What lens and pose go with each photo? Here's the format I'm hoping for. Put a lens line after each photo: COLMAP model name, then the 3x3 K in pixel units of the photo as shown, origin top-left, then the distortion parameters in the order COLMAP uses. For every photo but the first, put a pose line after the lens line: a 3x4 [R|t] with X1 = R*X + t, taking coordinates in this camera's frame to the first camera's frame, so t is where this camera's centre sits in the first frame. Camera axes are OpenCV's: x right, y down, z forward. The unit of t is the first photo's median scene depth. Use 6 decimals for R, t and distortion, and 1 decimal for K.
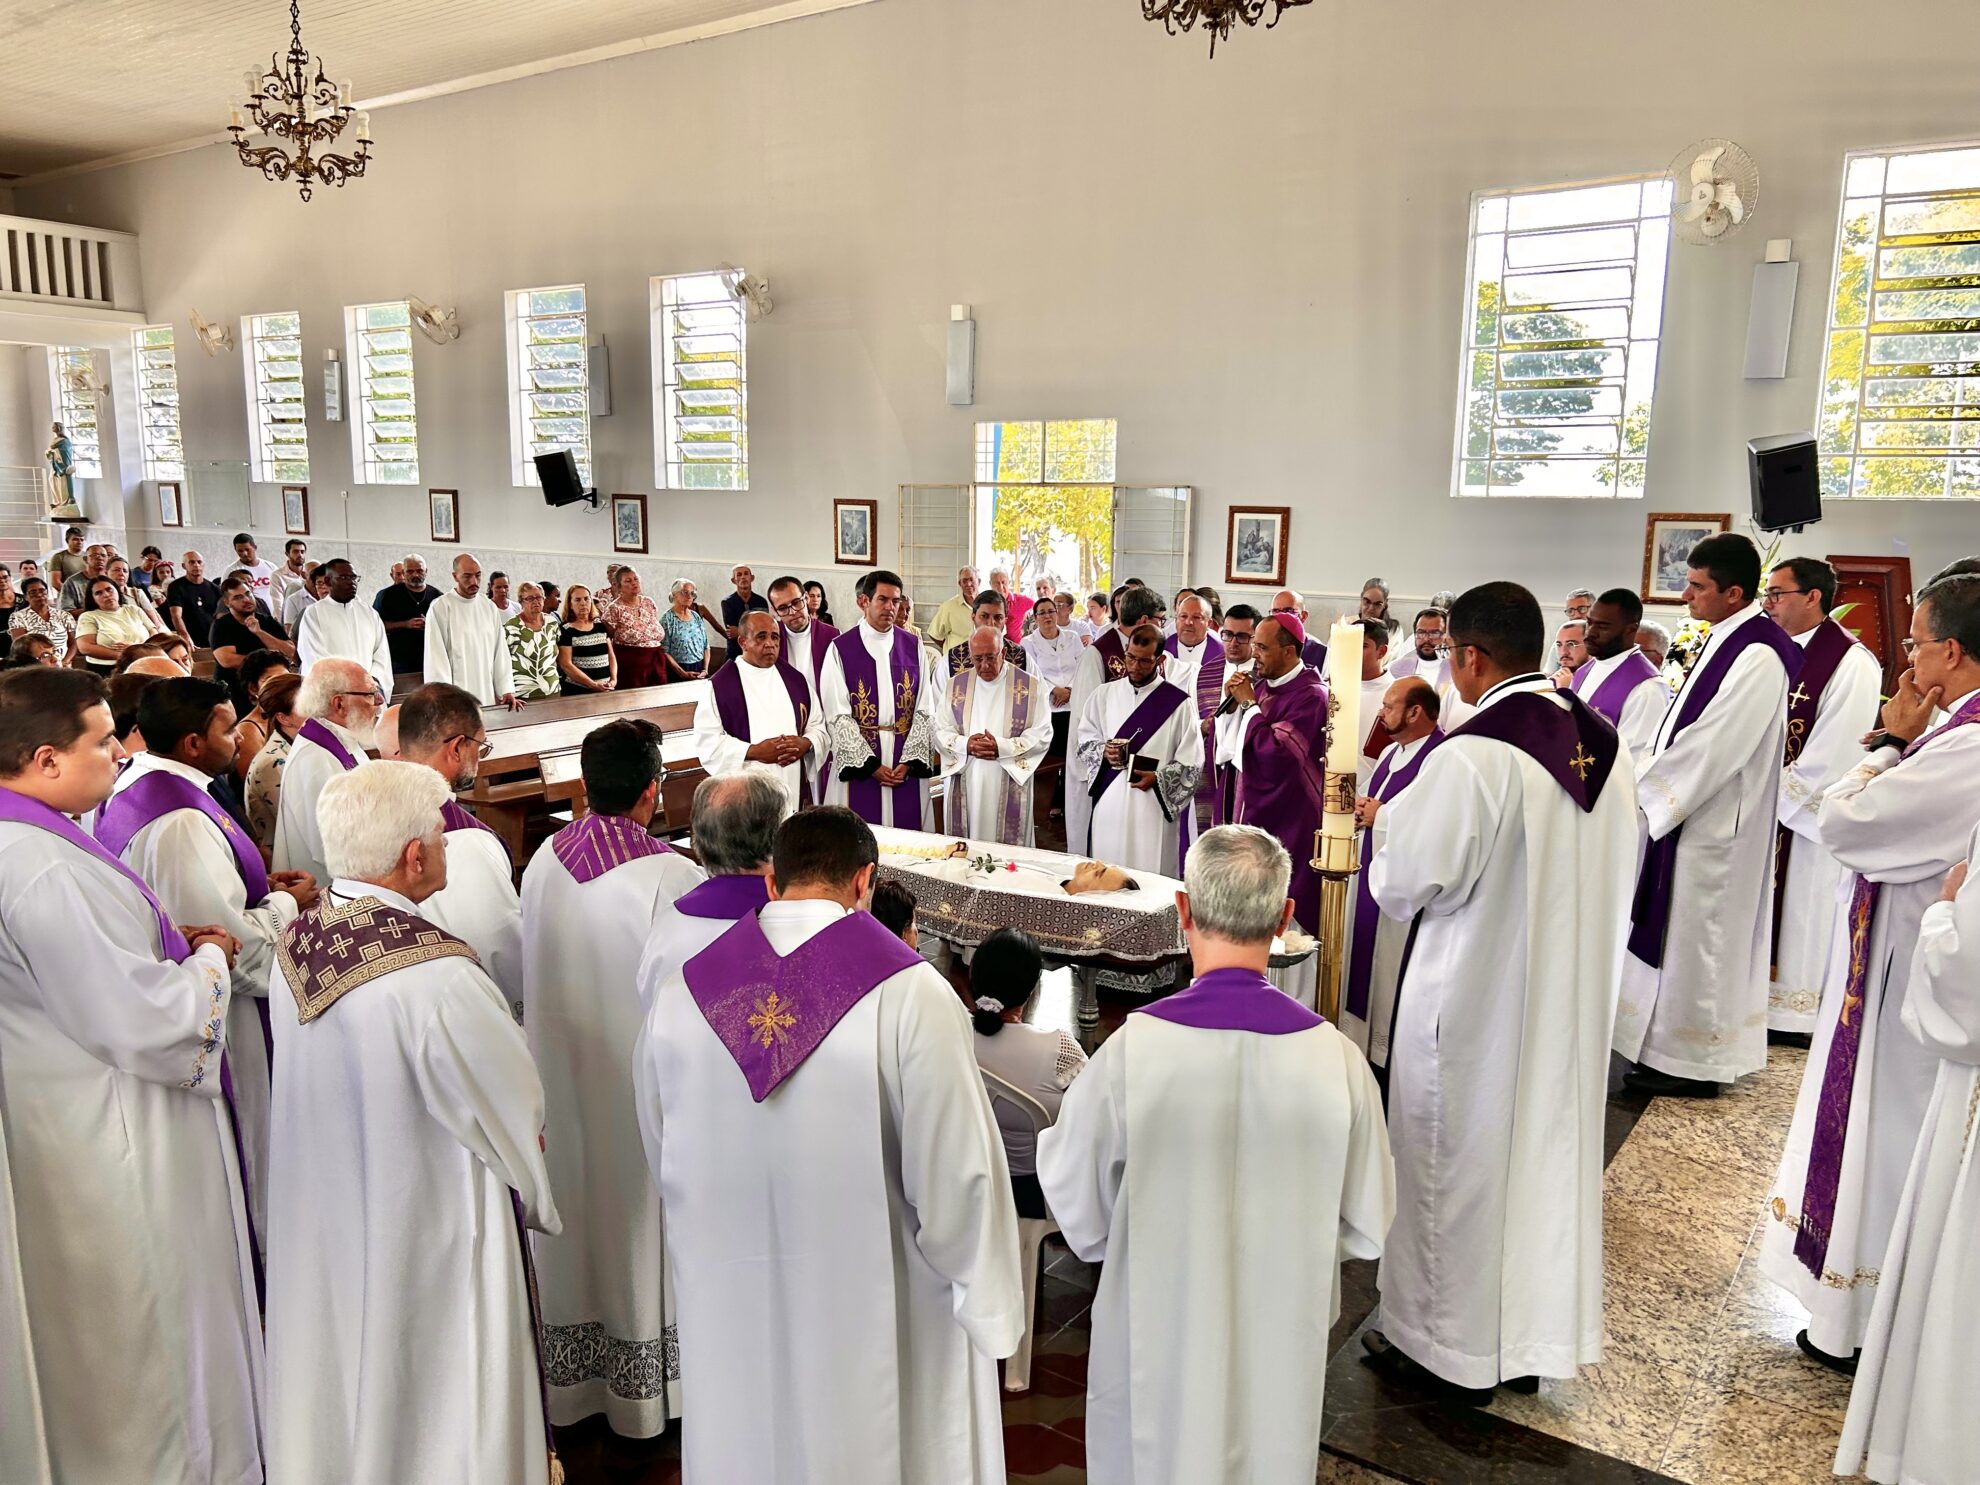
lens RADIAL K [[1482.6, 0, 984.8], [0, 1482.6, 757.5], [0, 0, 1]] dist [0.058962, -0.063049]
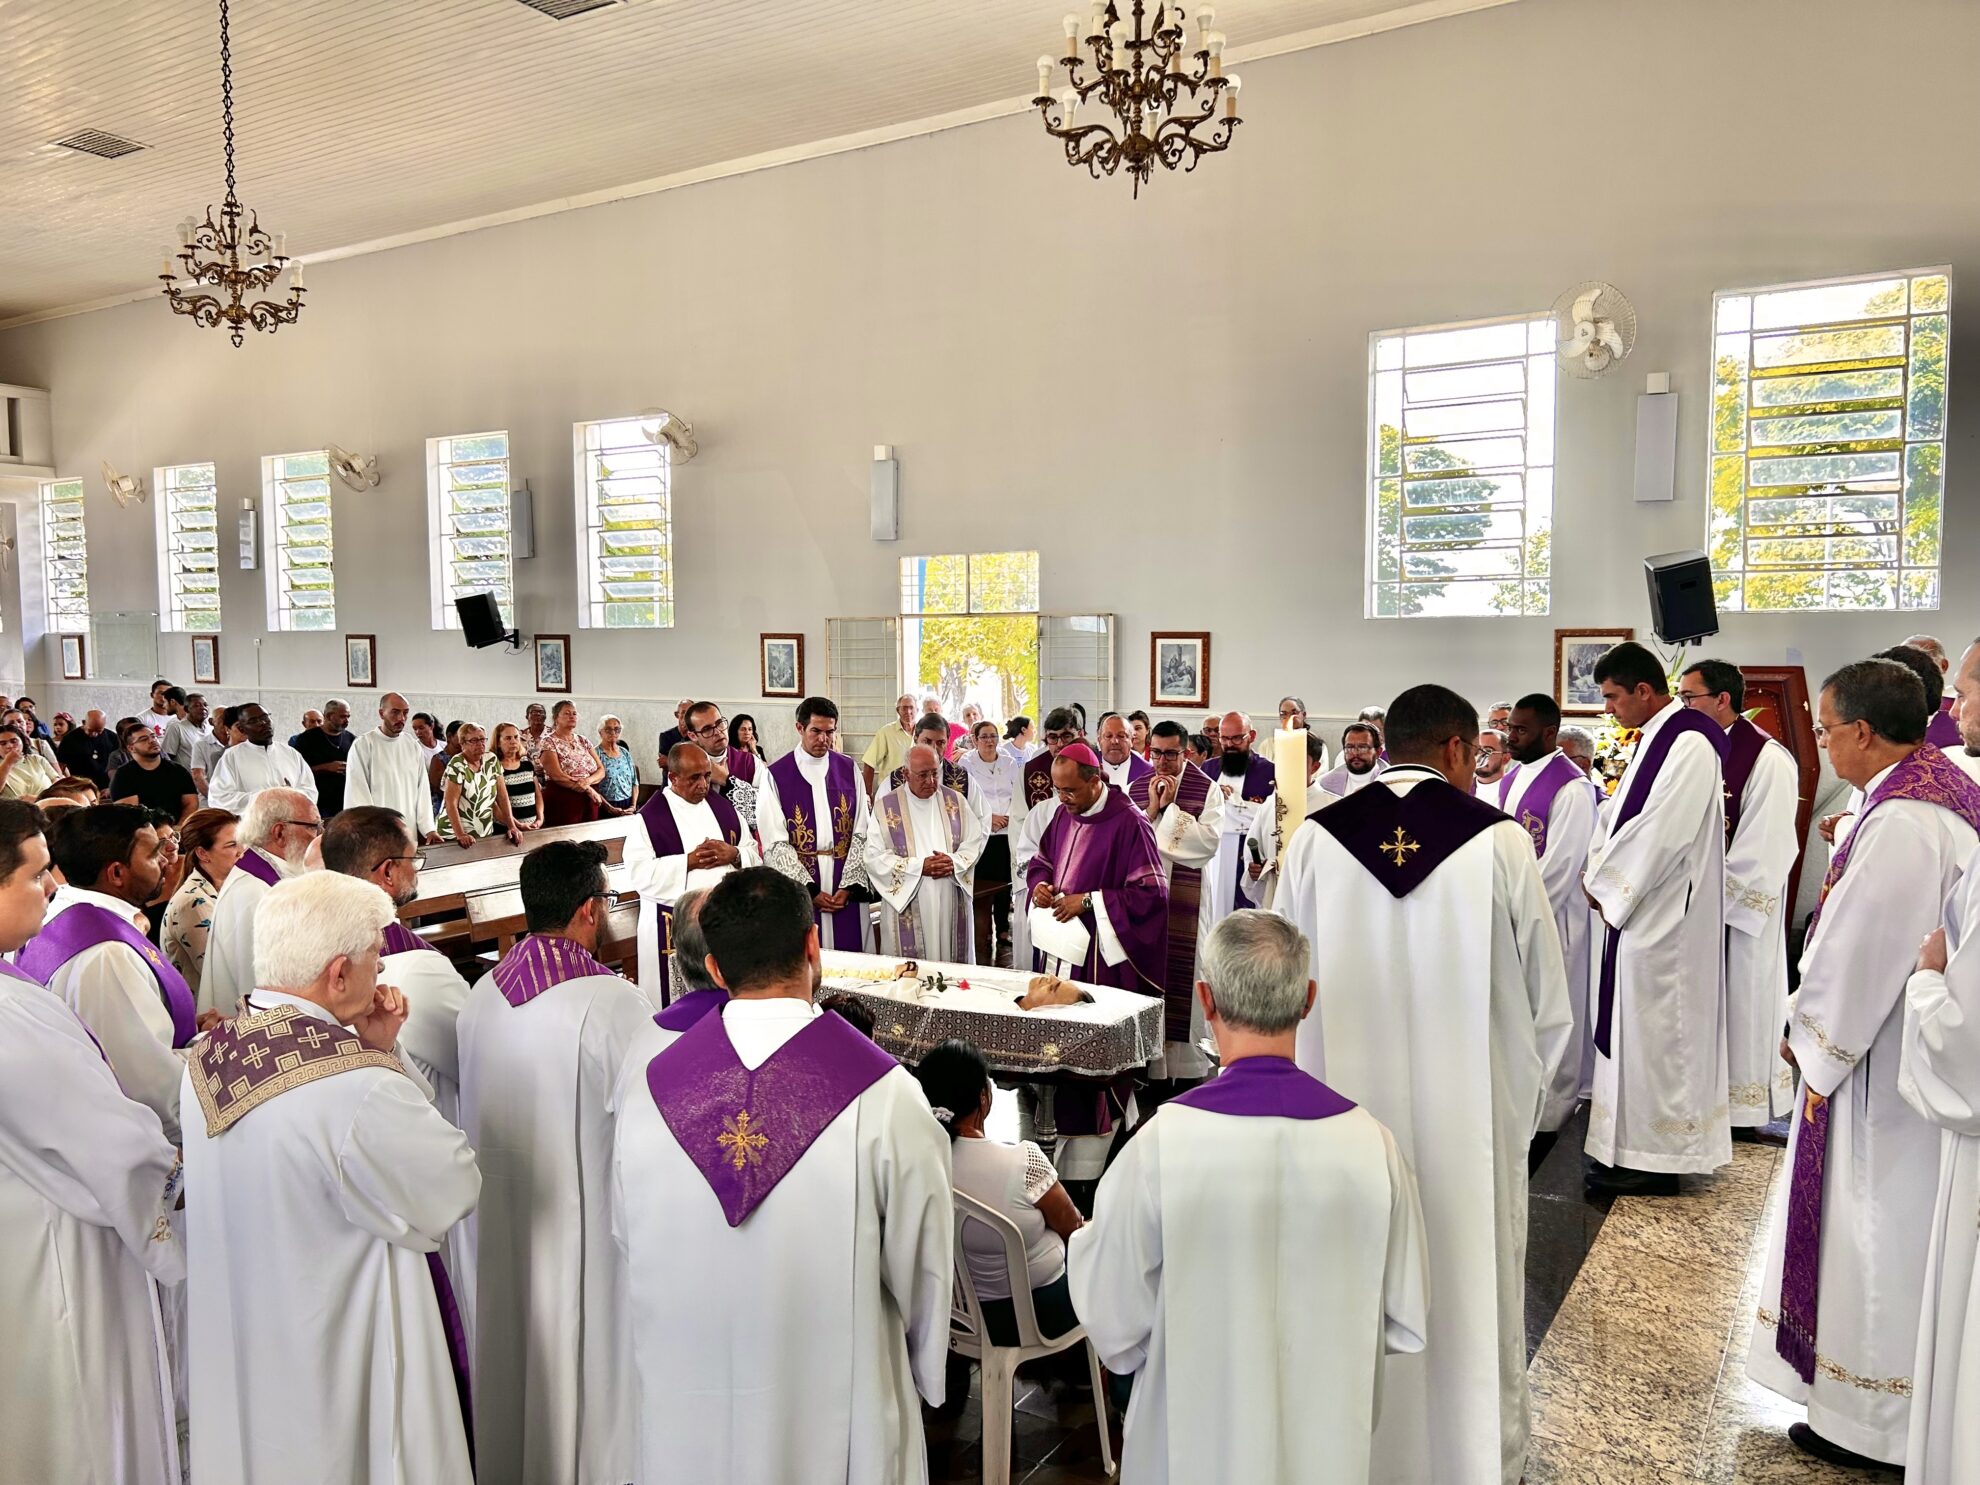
lens RADIAL K [[1482.6, 0, 982.9], [0, 1482.6, 740.4], [0, 0, 1]] dist [0.058962, -0.063049]
pose [[0.998208, -0.023564, 0.054996, -0.011134], [0.029139, 0.994267, -0.102881, 0.008114], [-0.052257, 0.104299, 0.993172, 0.001080]]
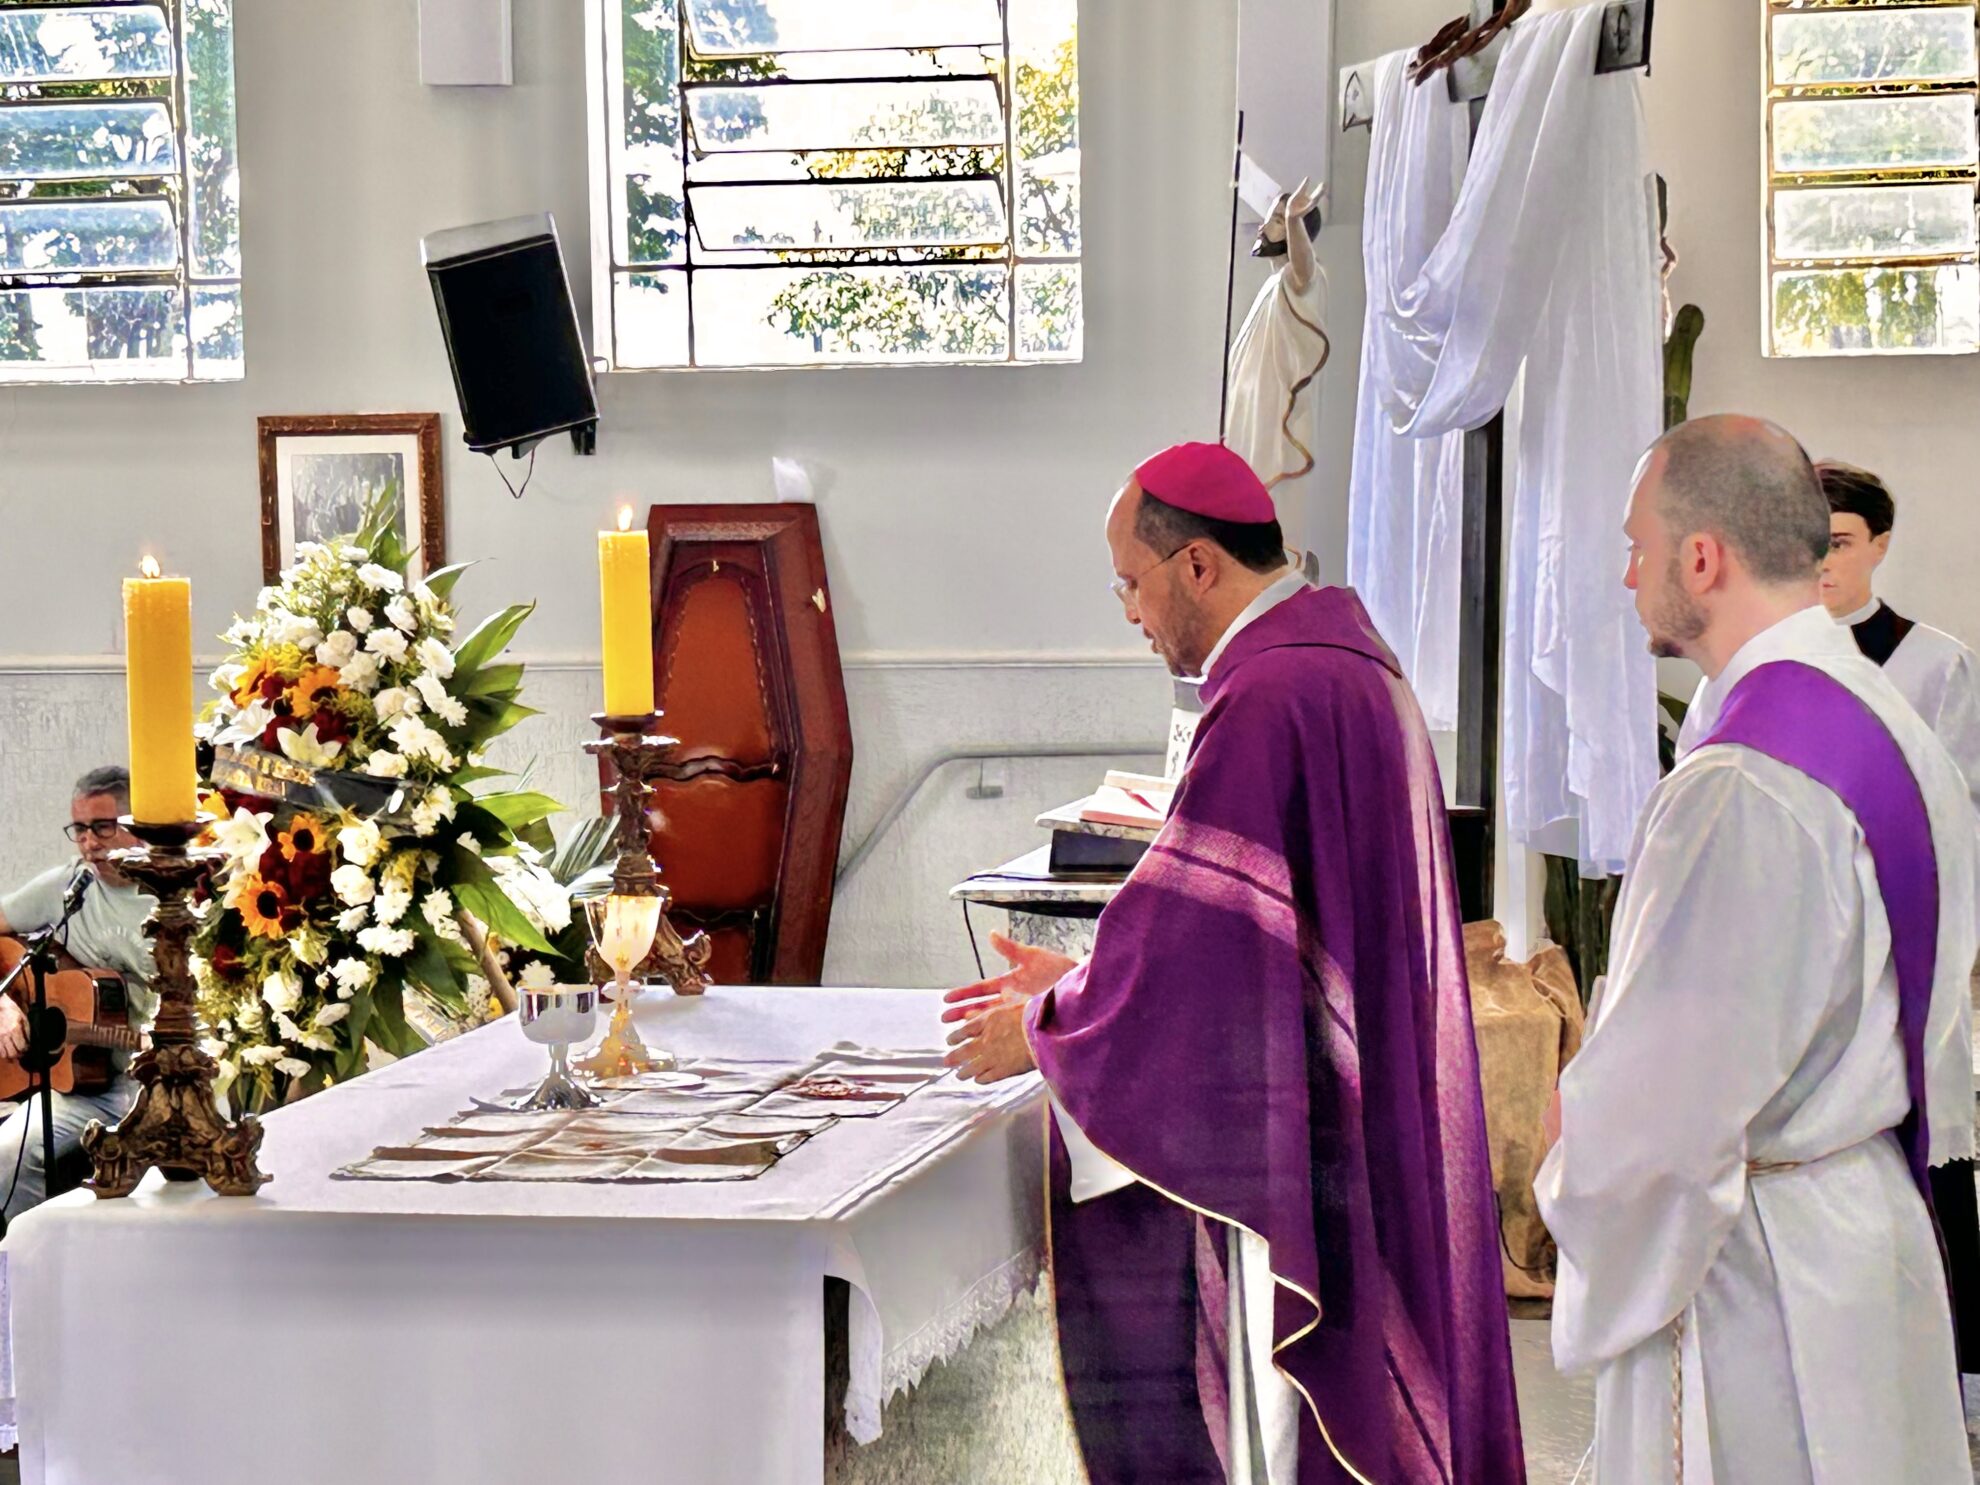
lens RADIAL K [[5018.9, 0, 1038.1], [0, 5018.9, 696.1], [0, 0, 1]] dist [0.205000, 0.000000]
pose [[0.921780, -0.054782, 0.383824, 0.120976], [0.098617, 0.990536, -0.095462, 0.058580], [-0.374962, 0.125847, 0.918459, -0.296526]]
